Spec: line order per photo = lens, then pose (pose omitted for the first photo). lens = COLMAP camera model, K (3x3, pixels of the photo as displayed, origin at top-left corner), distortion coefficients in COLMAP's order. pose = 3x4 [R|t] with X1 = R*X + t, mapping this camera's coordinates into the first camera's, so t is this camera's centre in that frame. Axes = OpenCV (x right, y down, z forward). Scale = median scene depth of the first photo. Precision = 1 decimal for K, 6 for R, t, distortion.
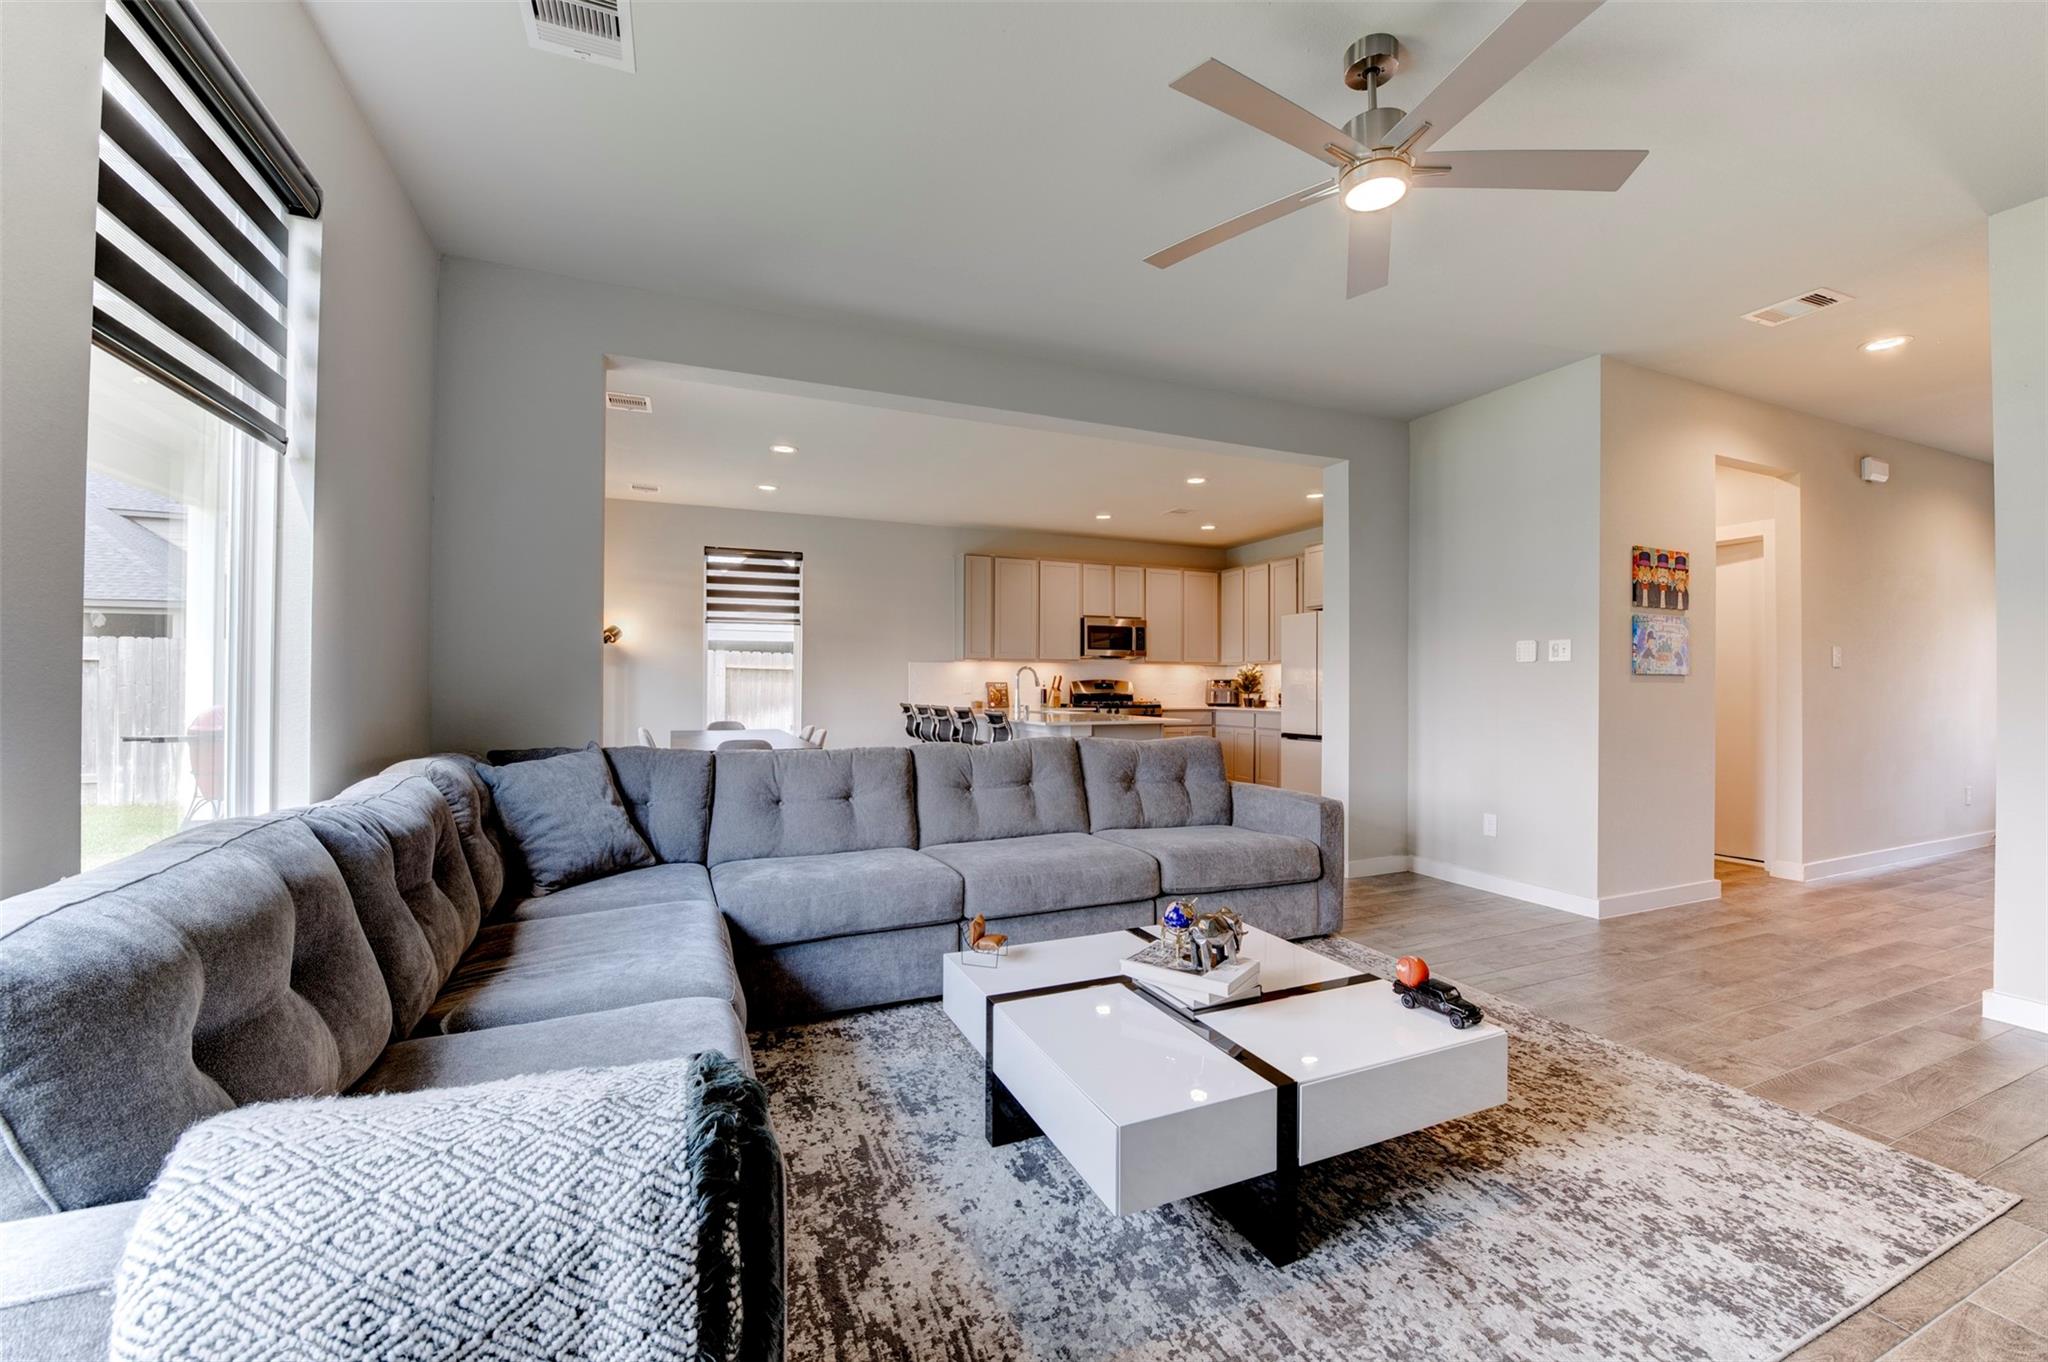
lens RADIAL K [[817.3, 0, 1027.4], [0, 817.3, 681.0], [0, 0, 1]] dist [-0.015293, -0.002637]
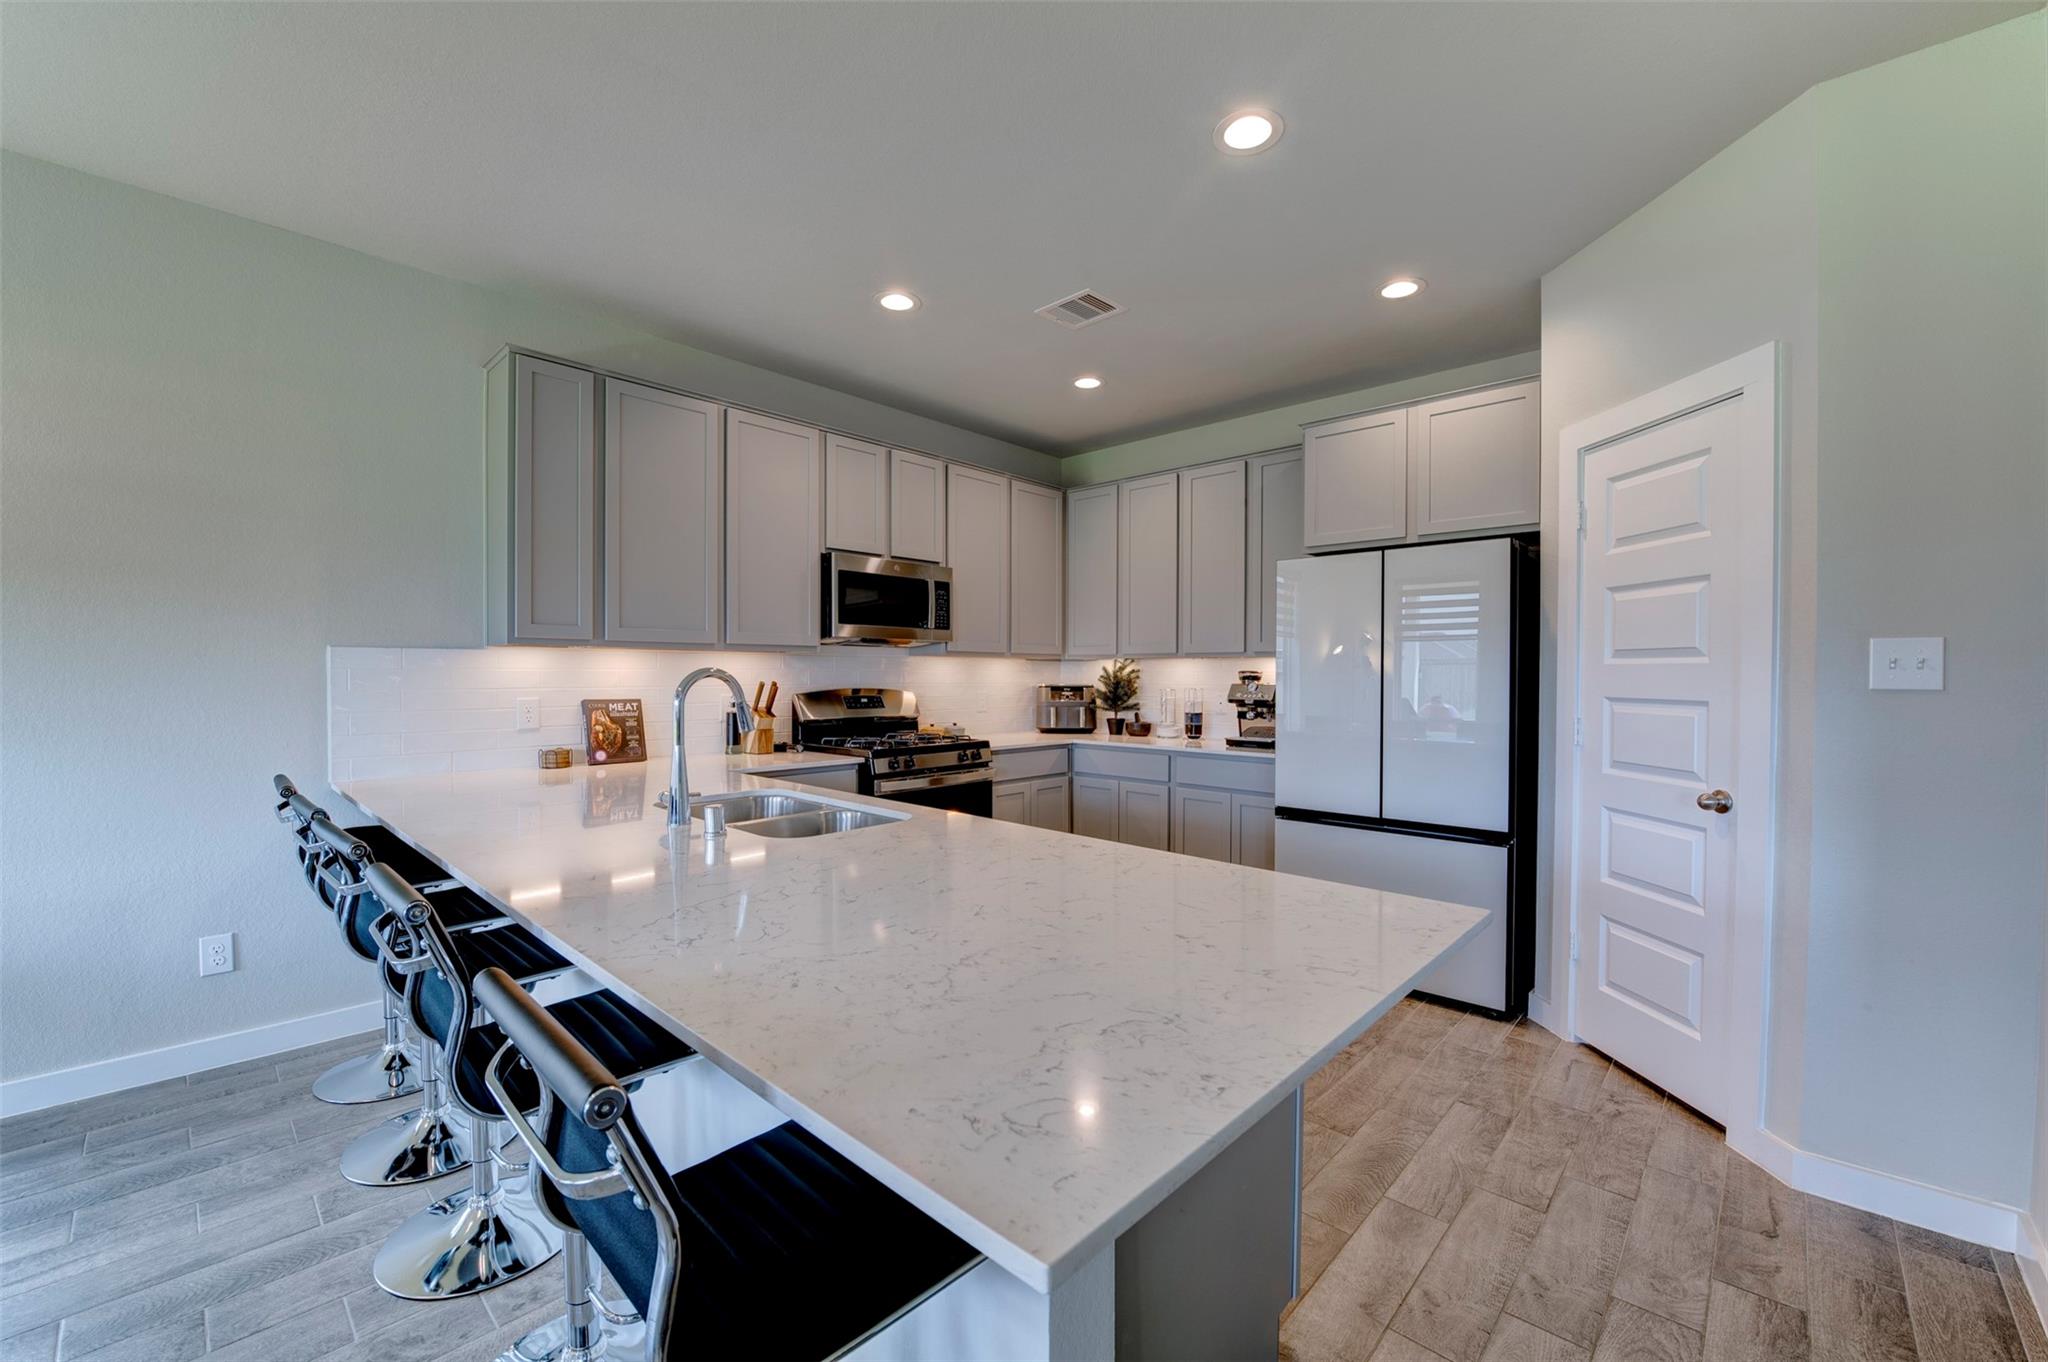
lens RADIAL K [[817.3, 0, 1027.4], [0, 817.3, 681.0], [0, 0, 1]] dist [-0.015293, -0.002637]
pose [[0.914174, -0.003028, 0.405311, -0.026899], [-0.004034, 0.999855, 0.016569, -0.030212], [-0.405302, -0.016782, 0.914029, 1.103406]]
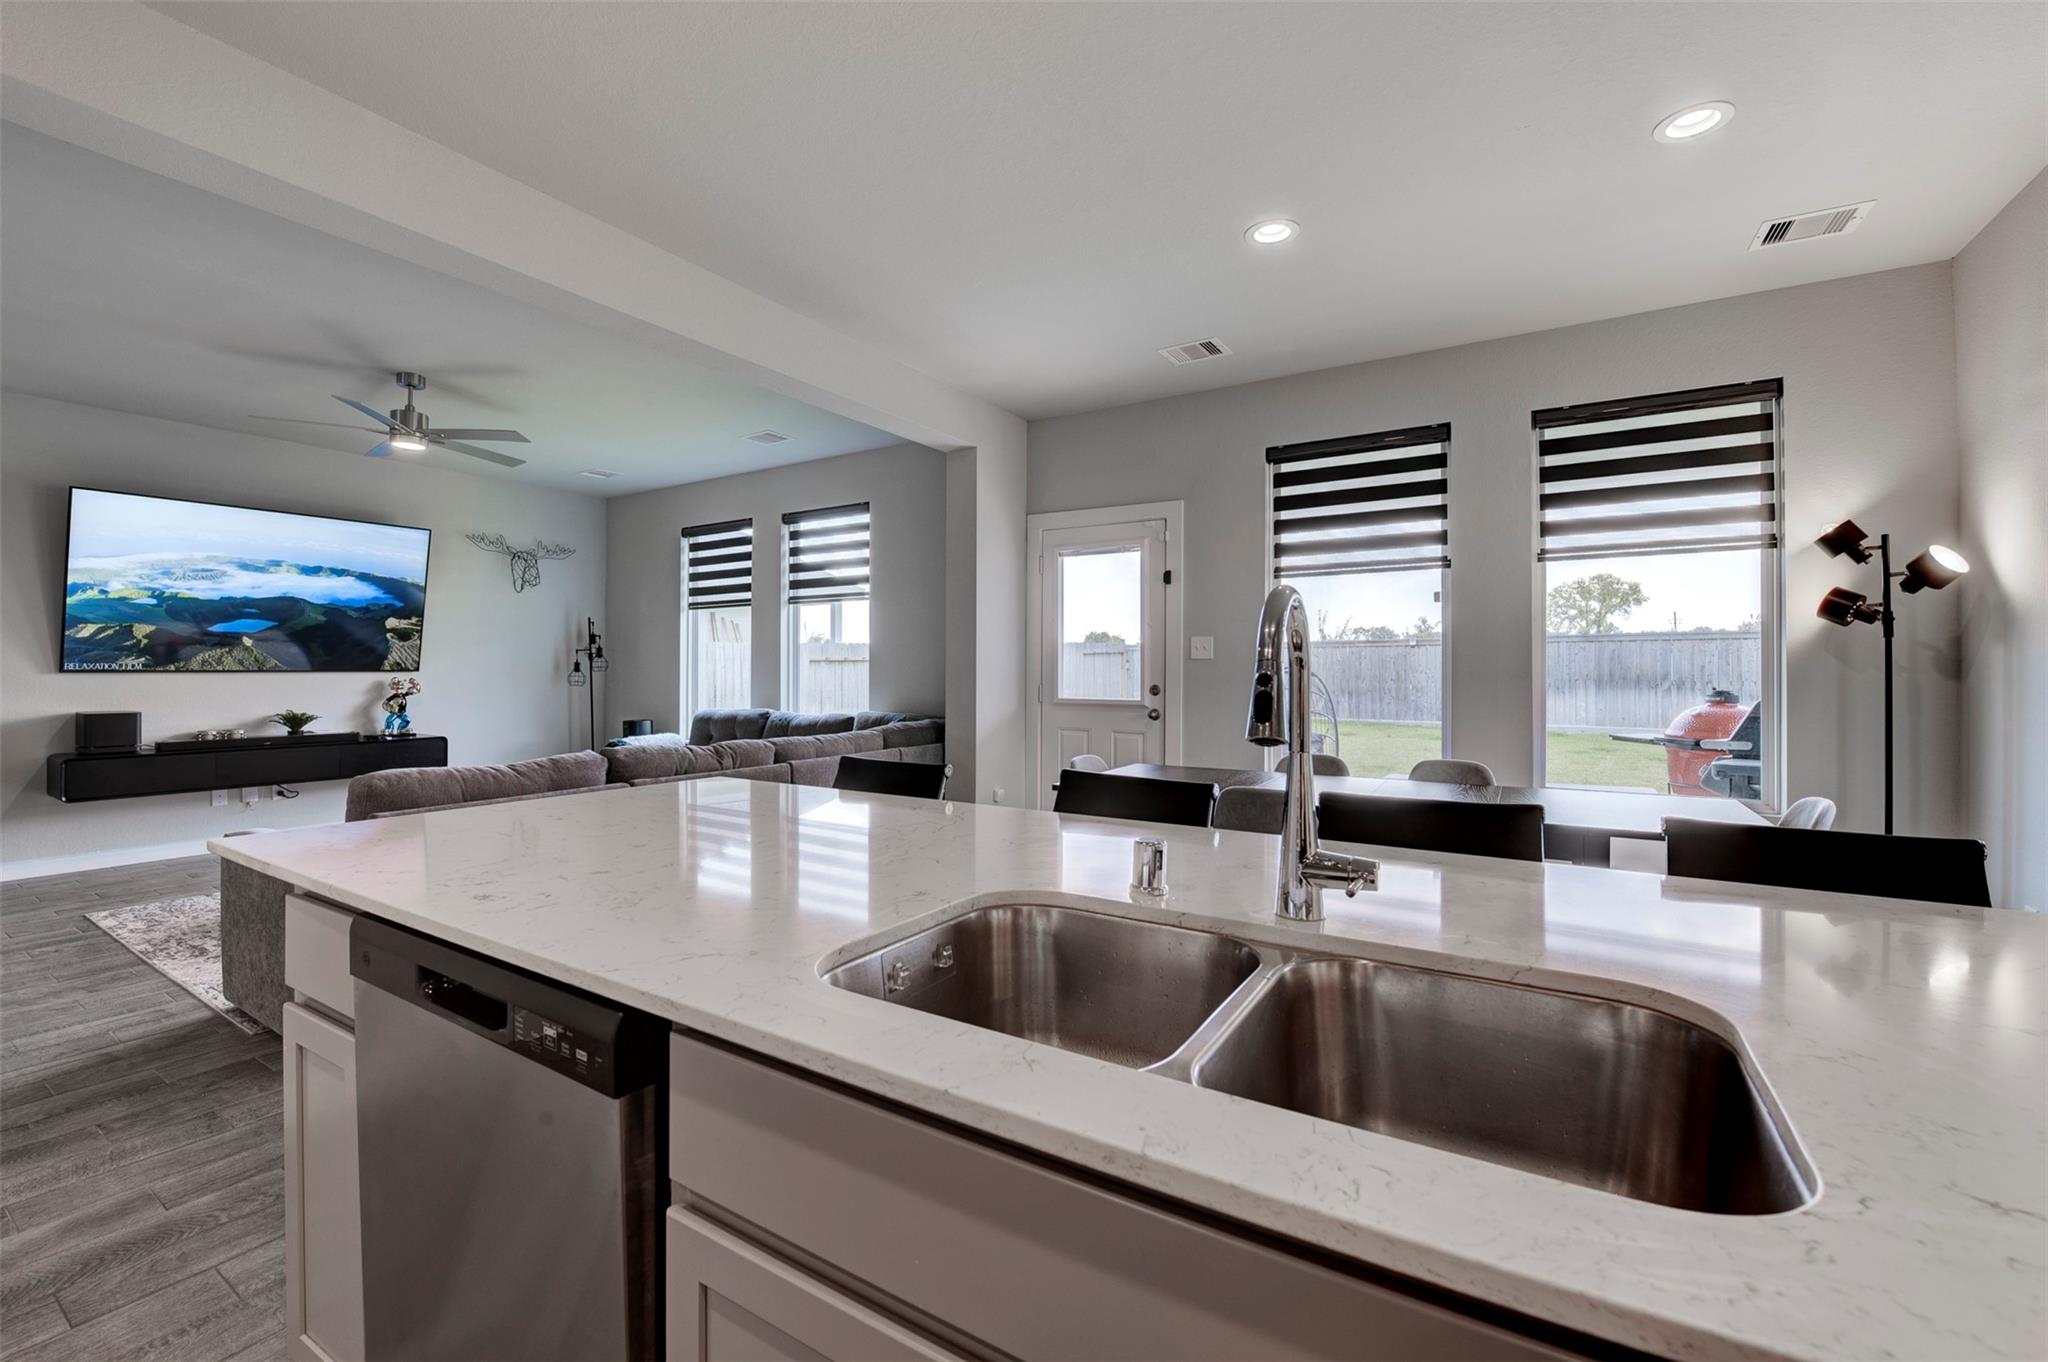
lens RADIAL K [[846.9, 0, 1003.6], [0, 846.9, 664.2], [0, 0, 1]] dist [-0.014295, -0.002918]
pose [[-0.824590, -0.008486, -0.565667, 0.188683], [-0.000978, 0.999907, -0.013575, -0.005116], [0.565730, -0.010640, -0.824522, 1.784251]]
